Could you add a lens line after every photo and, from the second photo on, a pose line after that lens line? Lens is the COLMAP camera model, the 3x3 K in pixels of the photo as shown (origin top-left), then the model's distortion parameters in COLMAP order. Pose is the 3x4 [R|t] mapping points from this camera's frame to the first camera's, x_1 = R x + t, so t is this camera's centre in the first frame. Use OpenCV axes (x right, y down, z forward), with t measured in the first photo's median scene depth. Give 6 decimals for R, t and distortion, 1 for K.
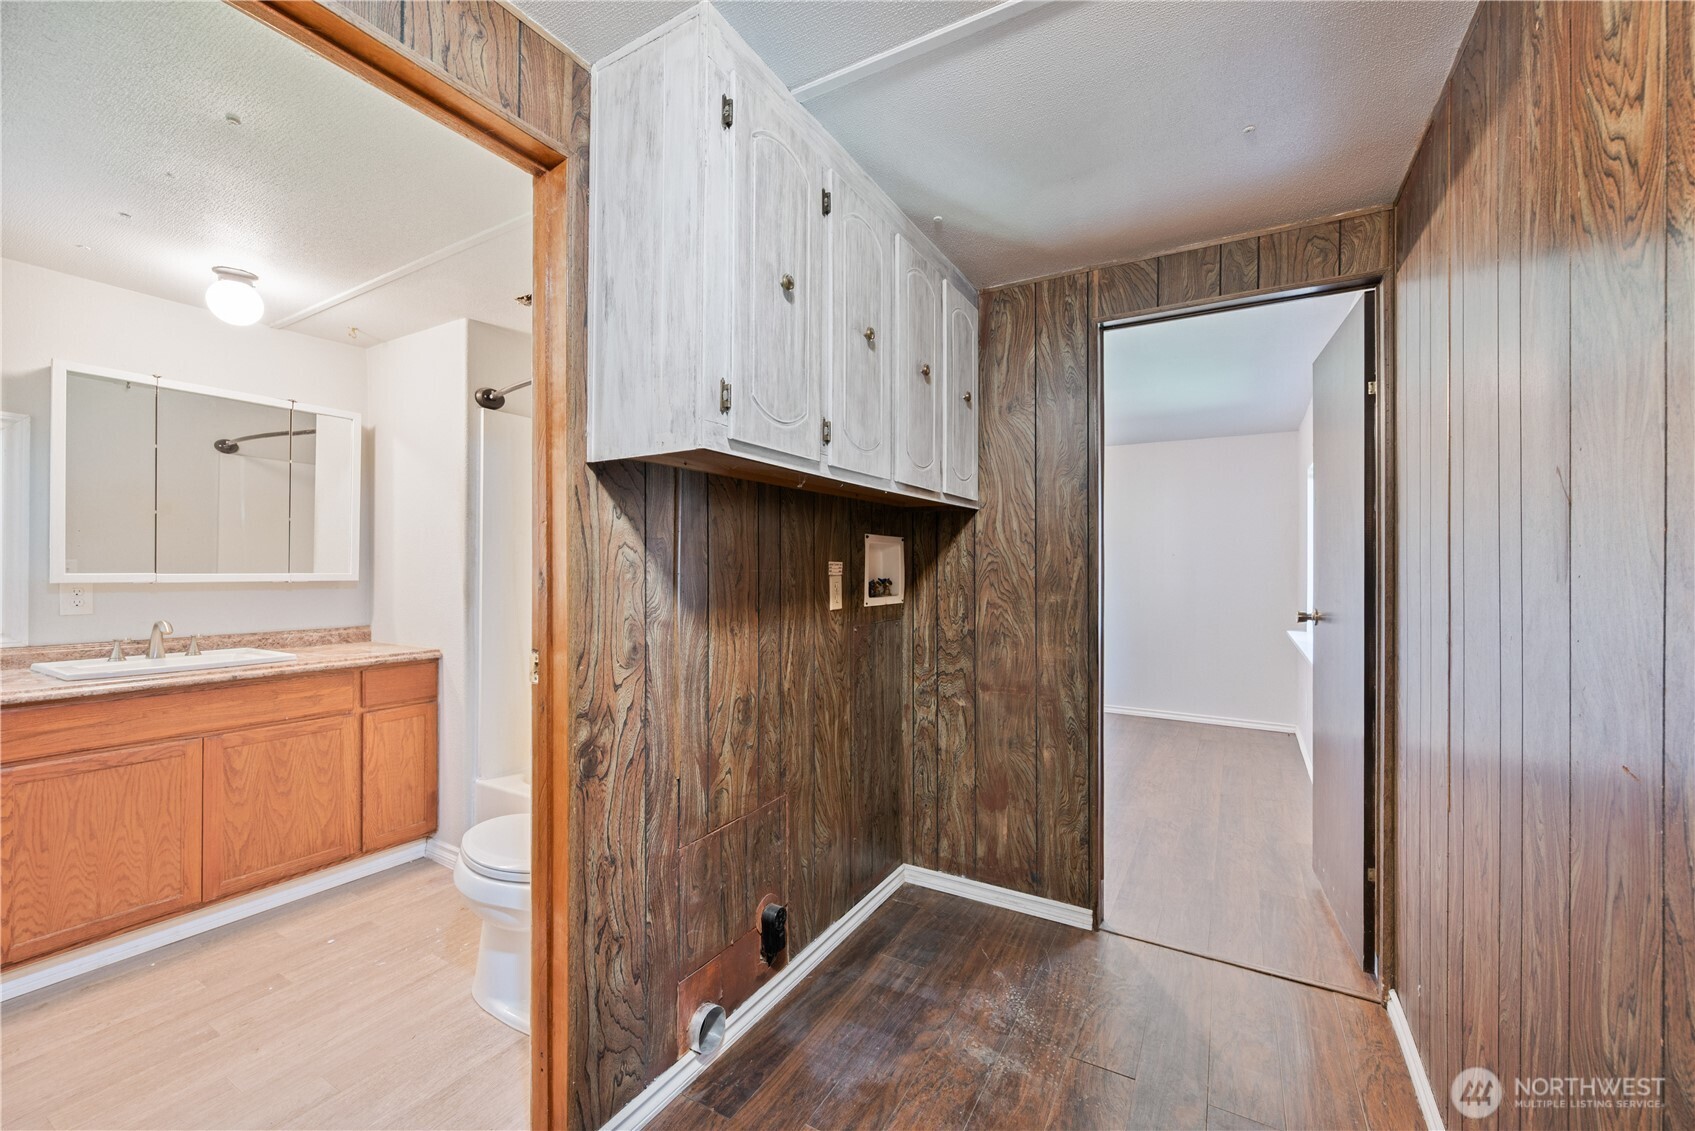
lens RADIAL K [[666.5, 0, 848.9], [0, 666.5, 569.0], [0, 0, 1]] dist [-0.001203, 0.000068]
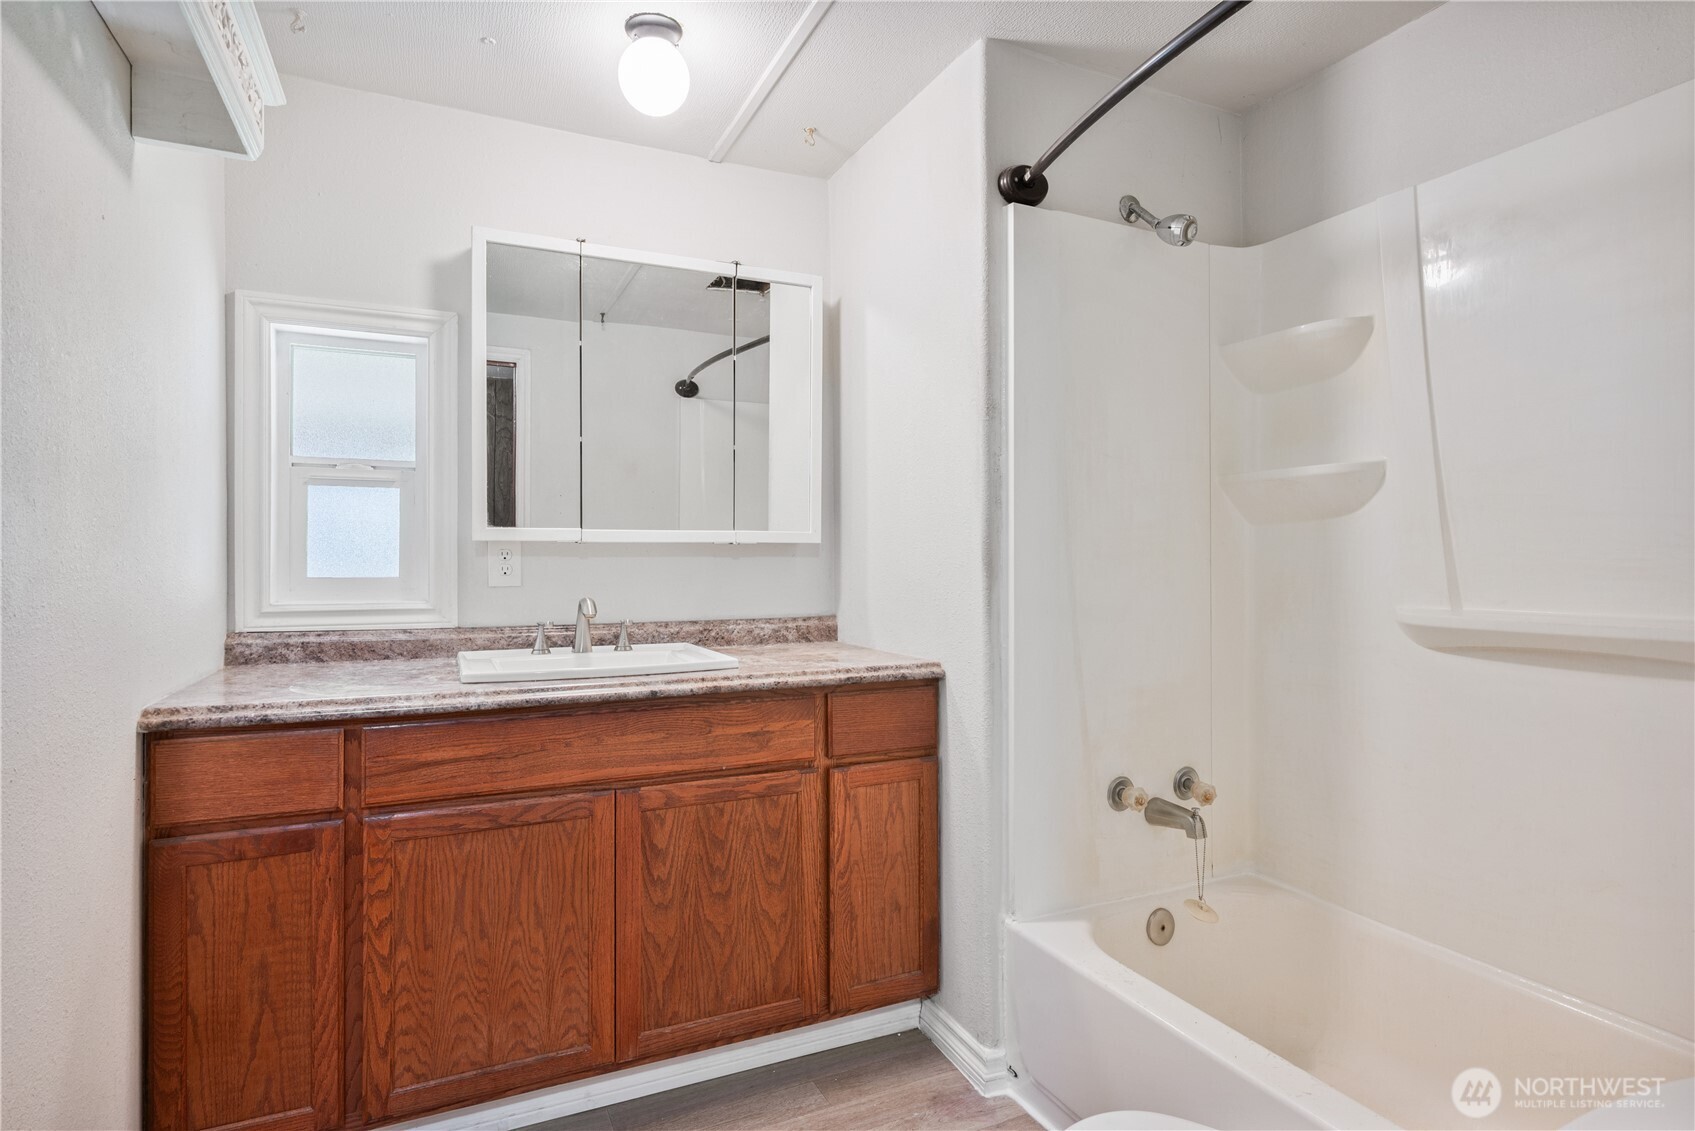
lens RADIAL K [[899.8, 0, 848.7], [0, 899.8, 561.4], [0, 0, 1]] dist [0.006609, 0.000728]
pose [[0.823171, -0.002723, -0.567787, -0.293197], [0.006674, 0.999966, 0.004880, 0.037986], [0.567755, -0.007807, 0.823161, 0.397950]]
